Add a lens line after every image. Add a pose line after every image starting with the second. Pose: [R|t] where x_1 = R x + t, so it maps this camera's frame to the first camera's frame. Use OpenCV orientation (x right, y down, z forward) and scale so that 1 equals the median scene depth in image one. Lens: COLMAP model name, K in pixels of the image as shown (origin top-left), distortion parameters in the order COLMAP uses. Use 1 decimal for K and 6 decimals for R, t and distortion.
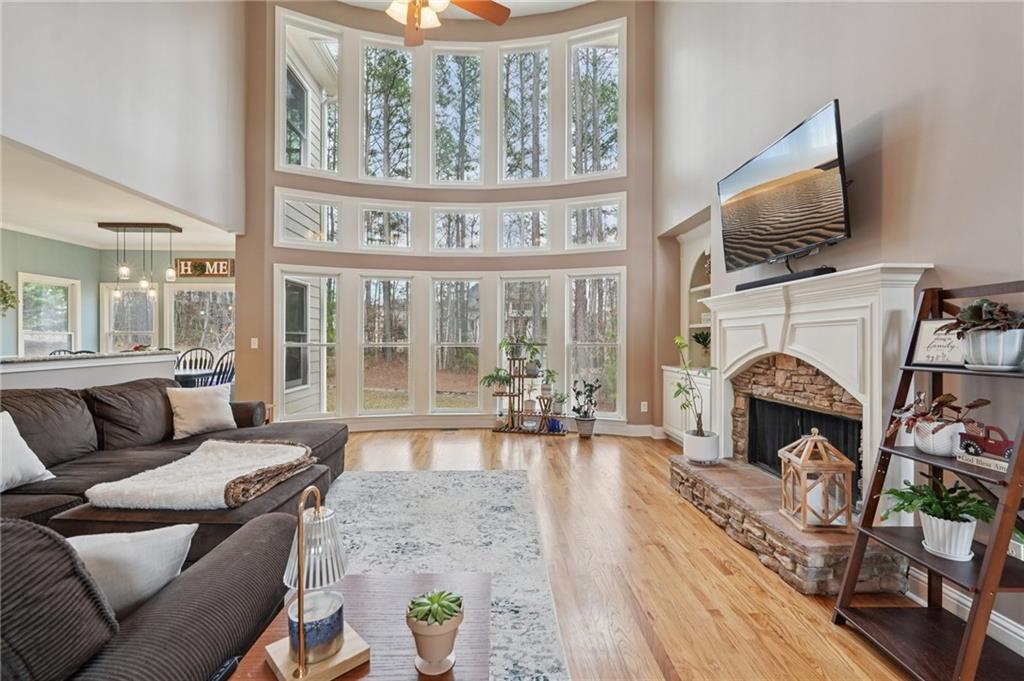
lens RADIAL K [[455.2, 0, 512.0], [0, 455.2, 340.5], [0, 0, 1]] dist [-0.013727, 0.008890]
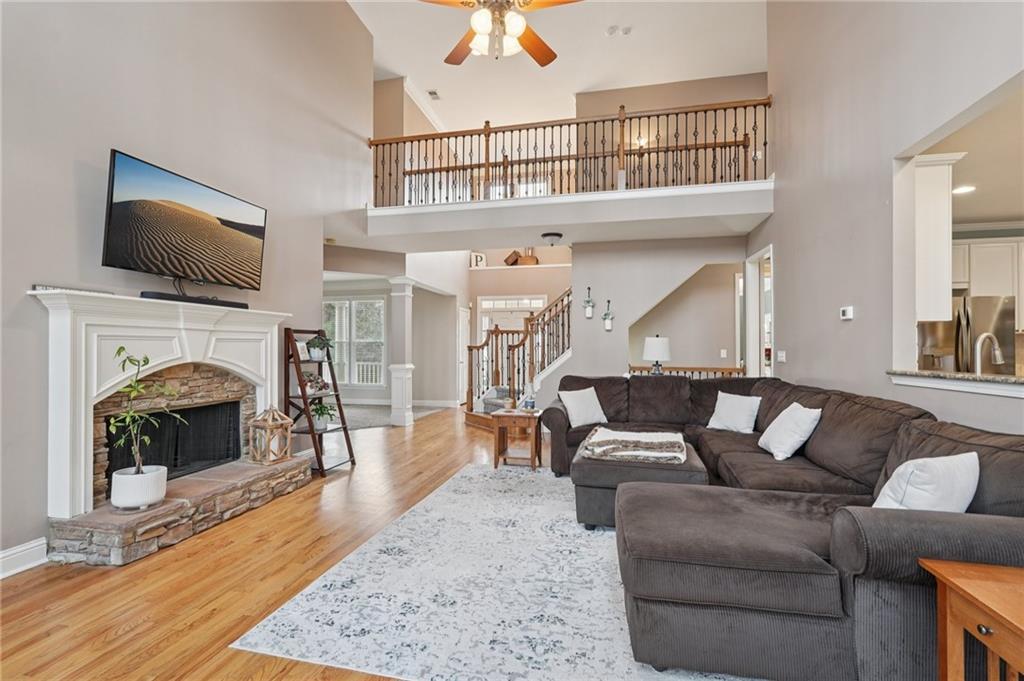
lens RADIAL K [[453.9, 0, 510.6], [0, 453.9, 344.9], [0, 0, 1]] dist [-0.016022, 0.008373]
pose [[-0.967314, 0.000718, 0.253580, -0.195116], [-0.000688, 0.999985, -0.005454, -0.004805], [-0.253580, -0.005450, -0.967299, 0.770759]]
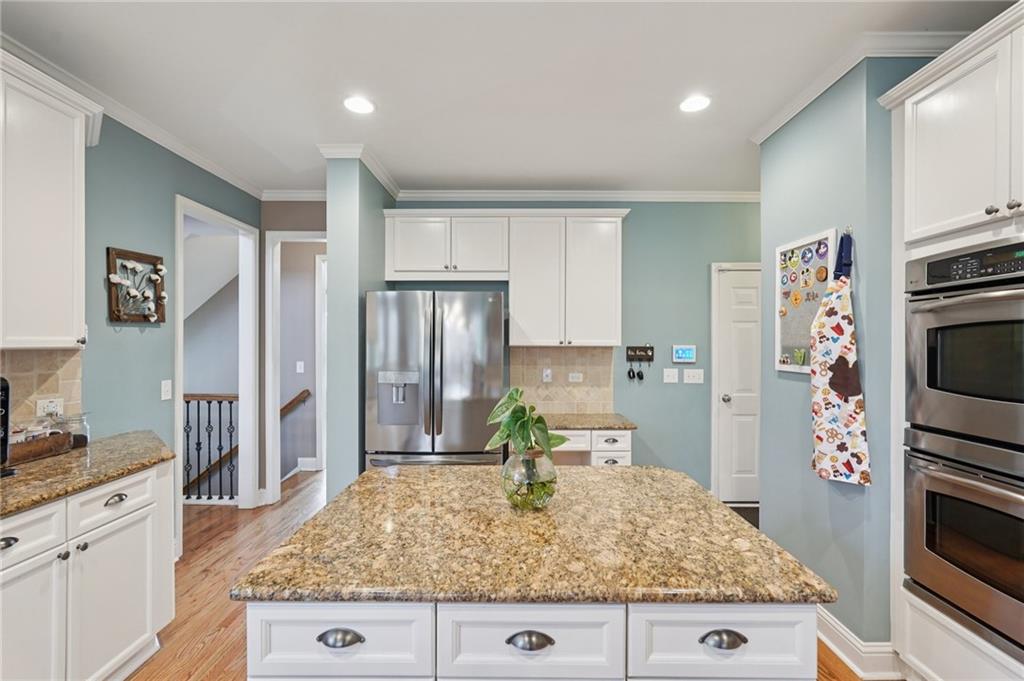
lens RADIAL K [[455.2, 0, 512.0], [0, 455.2, 340.5], [0, 0, 1]] dist [-0.013727, 0.008890]
pose [[-0.999005, -0.001911, 0.044563, -0.741722], [-0.001862, 0.999998, 0.001131, -0.034091], [-0.044565, 0.001047, -0.999006, 0.395116]]
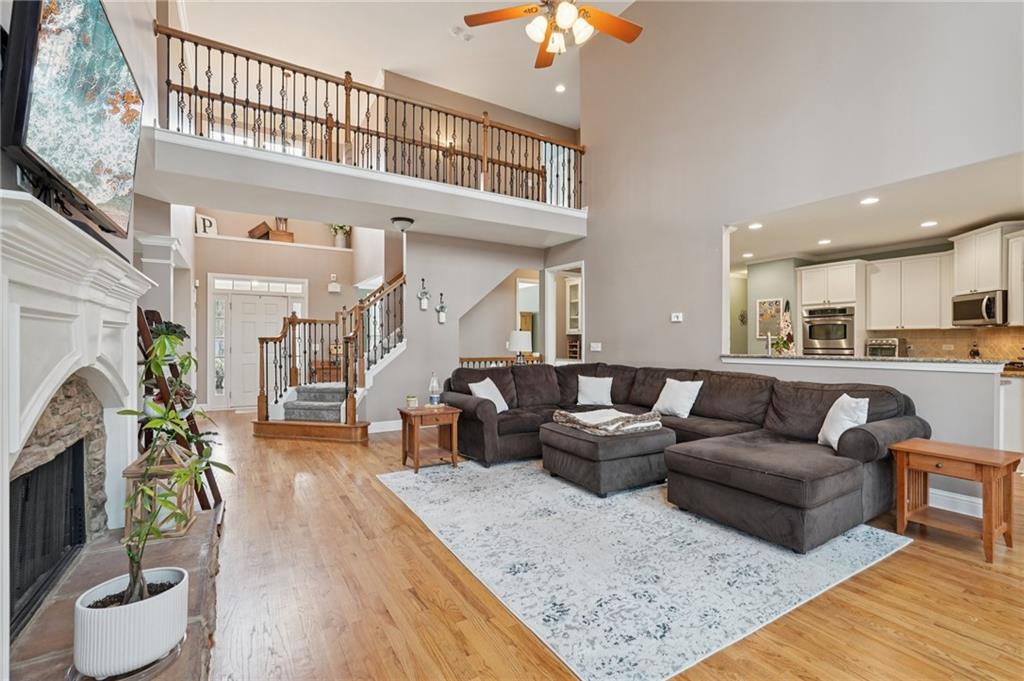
lens RADIAL K [[455.2, 0, 512.0], [0, 455.2, 340.5], [0, 0, 1]] dist [-0.013727, 0.008890]
pose [[-0.872043, -0.002745, -0.489421, 0.158973], [-0.003265, 0.999995, 0.000210, -0.004016], [0.489418, 0.001782, -0.872048, 0.722226]]
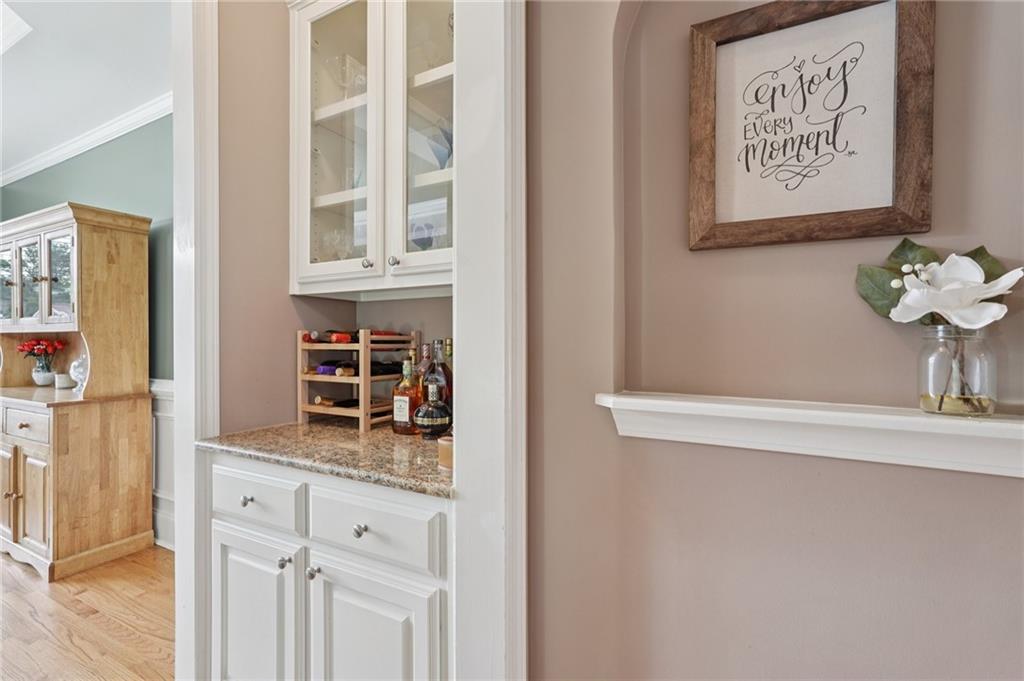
lens RADIAL K [[455.2, 0, 512.0], [0, 455.2, 340.5], [0, 0, 1]] dist [-0.013727, 0.008890]
pose [[-0.490479, -0.002238, -0.871450, -0.426718], [-0.003486, 0.999994, -0.000606, 0.001990], [0.871446, 0.002740, -0.490484, -0.069825]]
